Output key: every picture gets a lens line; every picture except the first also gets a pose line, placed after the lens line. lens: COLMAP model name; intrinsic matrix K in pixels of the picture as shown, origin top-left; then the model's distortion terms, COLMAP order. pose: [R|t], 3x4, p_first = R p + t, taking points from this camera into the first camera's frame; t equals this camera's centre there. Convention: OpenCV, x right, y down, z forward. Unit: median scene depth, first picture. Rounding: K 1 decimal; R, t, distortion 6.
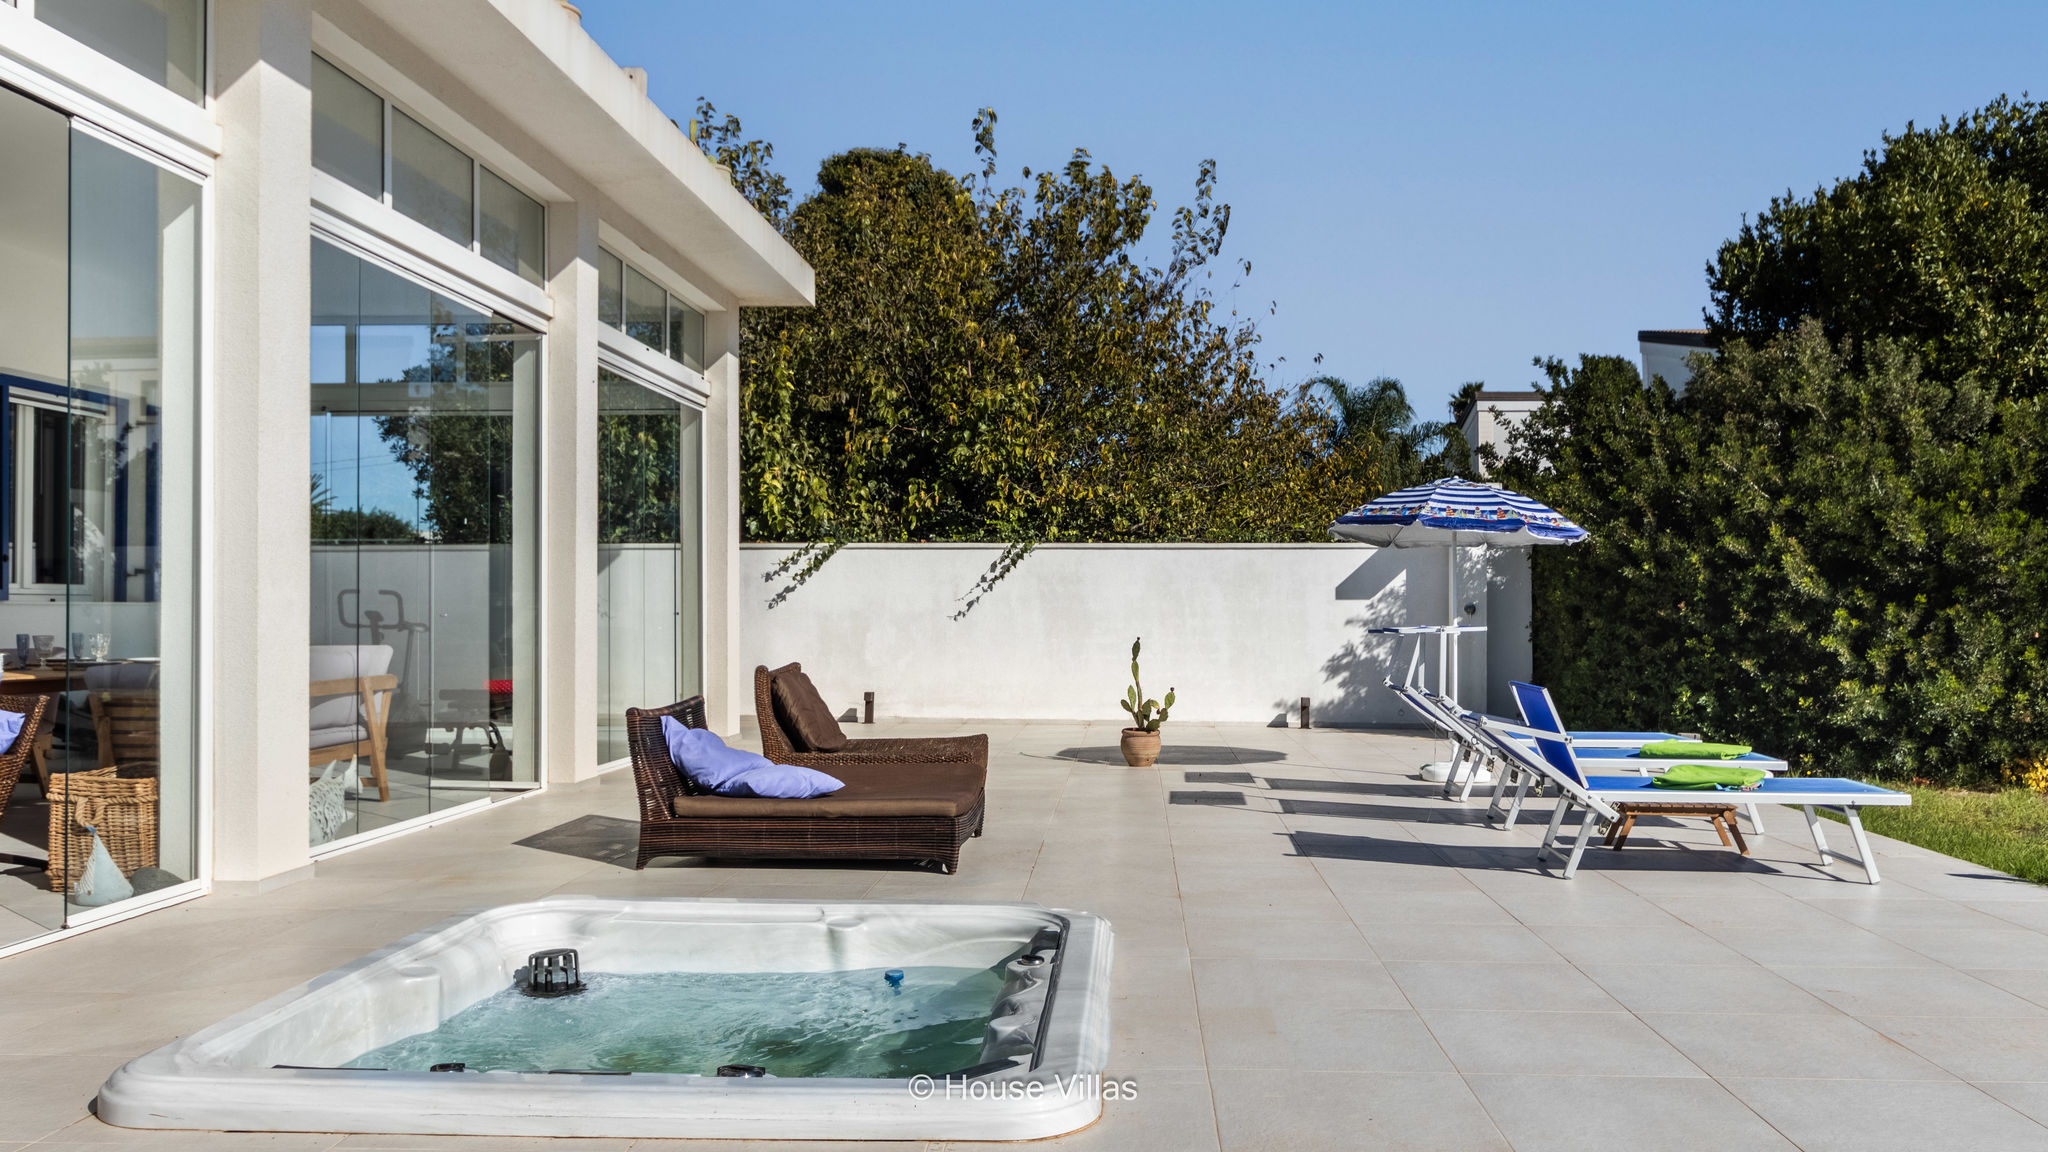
lens RADIAL K [[1553.3, 0, 1072.7], [0, 1553.3, 577.2], [0, 0, 1]] dist [0.002979, 0.011526]
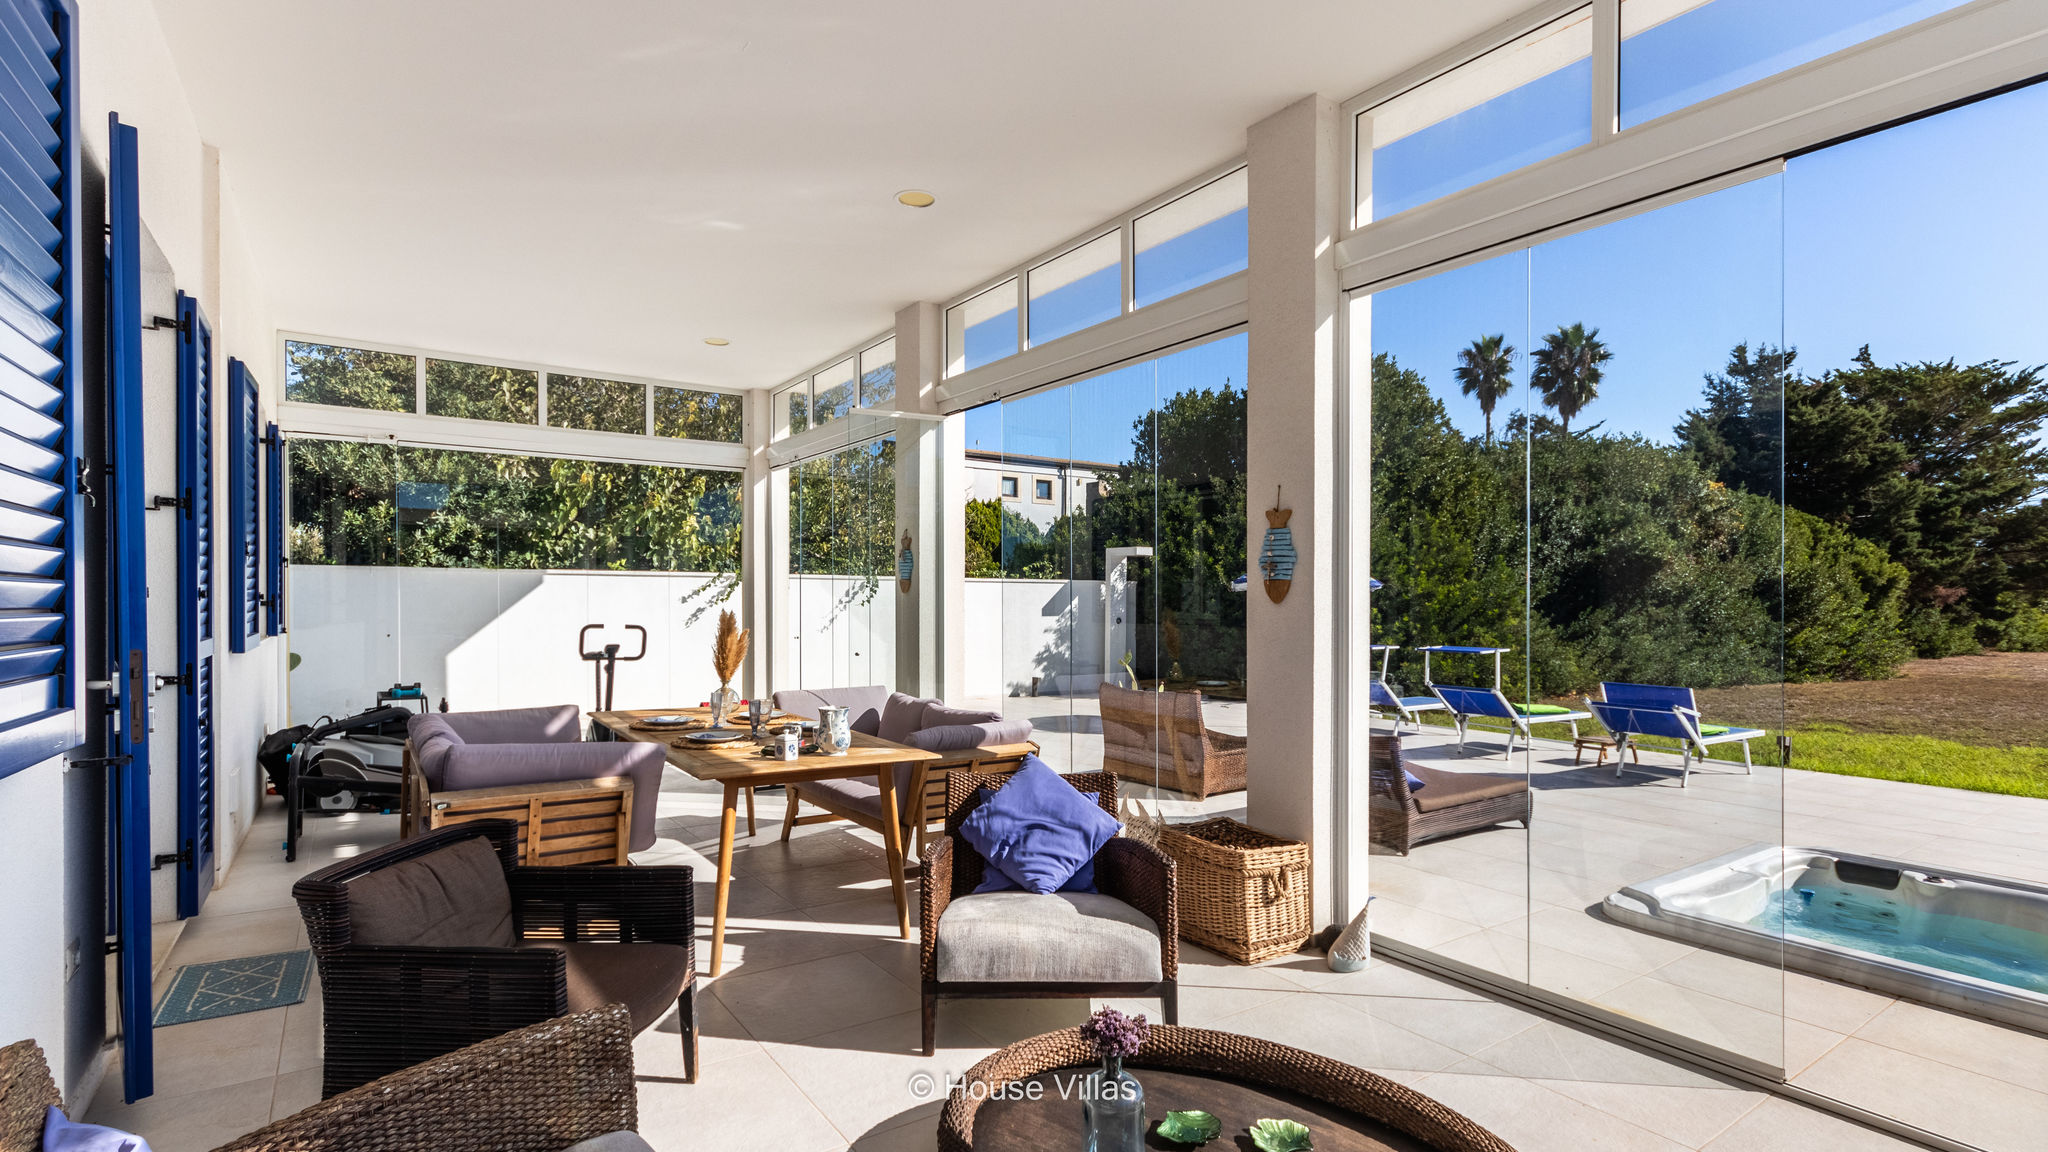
lens RADIAL K [[985.0, 0, 975.8], [0, 985.0, 597.2], [0, 0, 1]] dist [0.014393, -0.003226]
pose [[0.808005, 0.004611, 0.589157, -0.484070], [-0.016955, 0.999737, 0.015429, -0.018917], [-0.588931, -0.022455, 0.807871, 0.240469]]
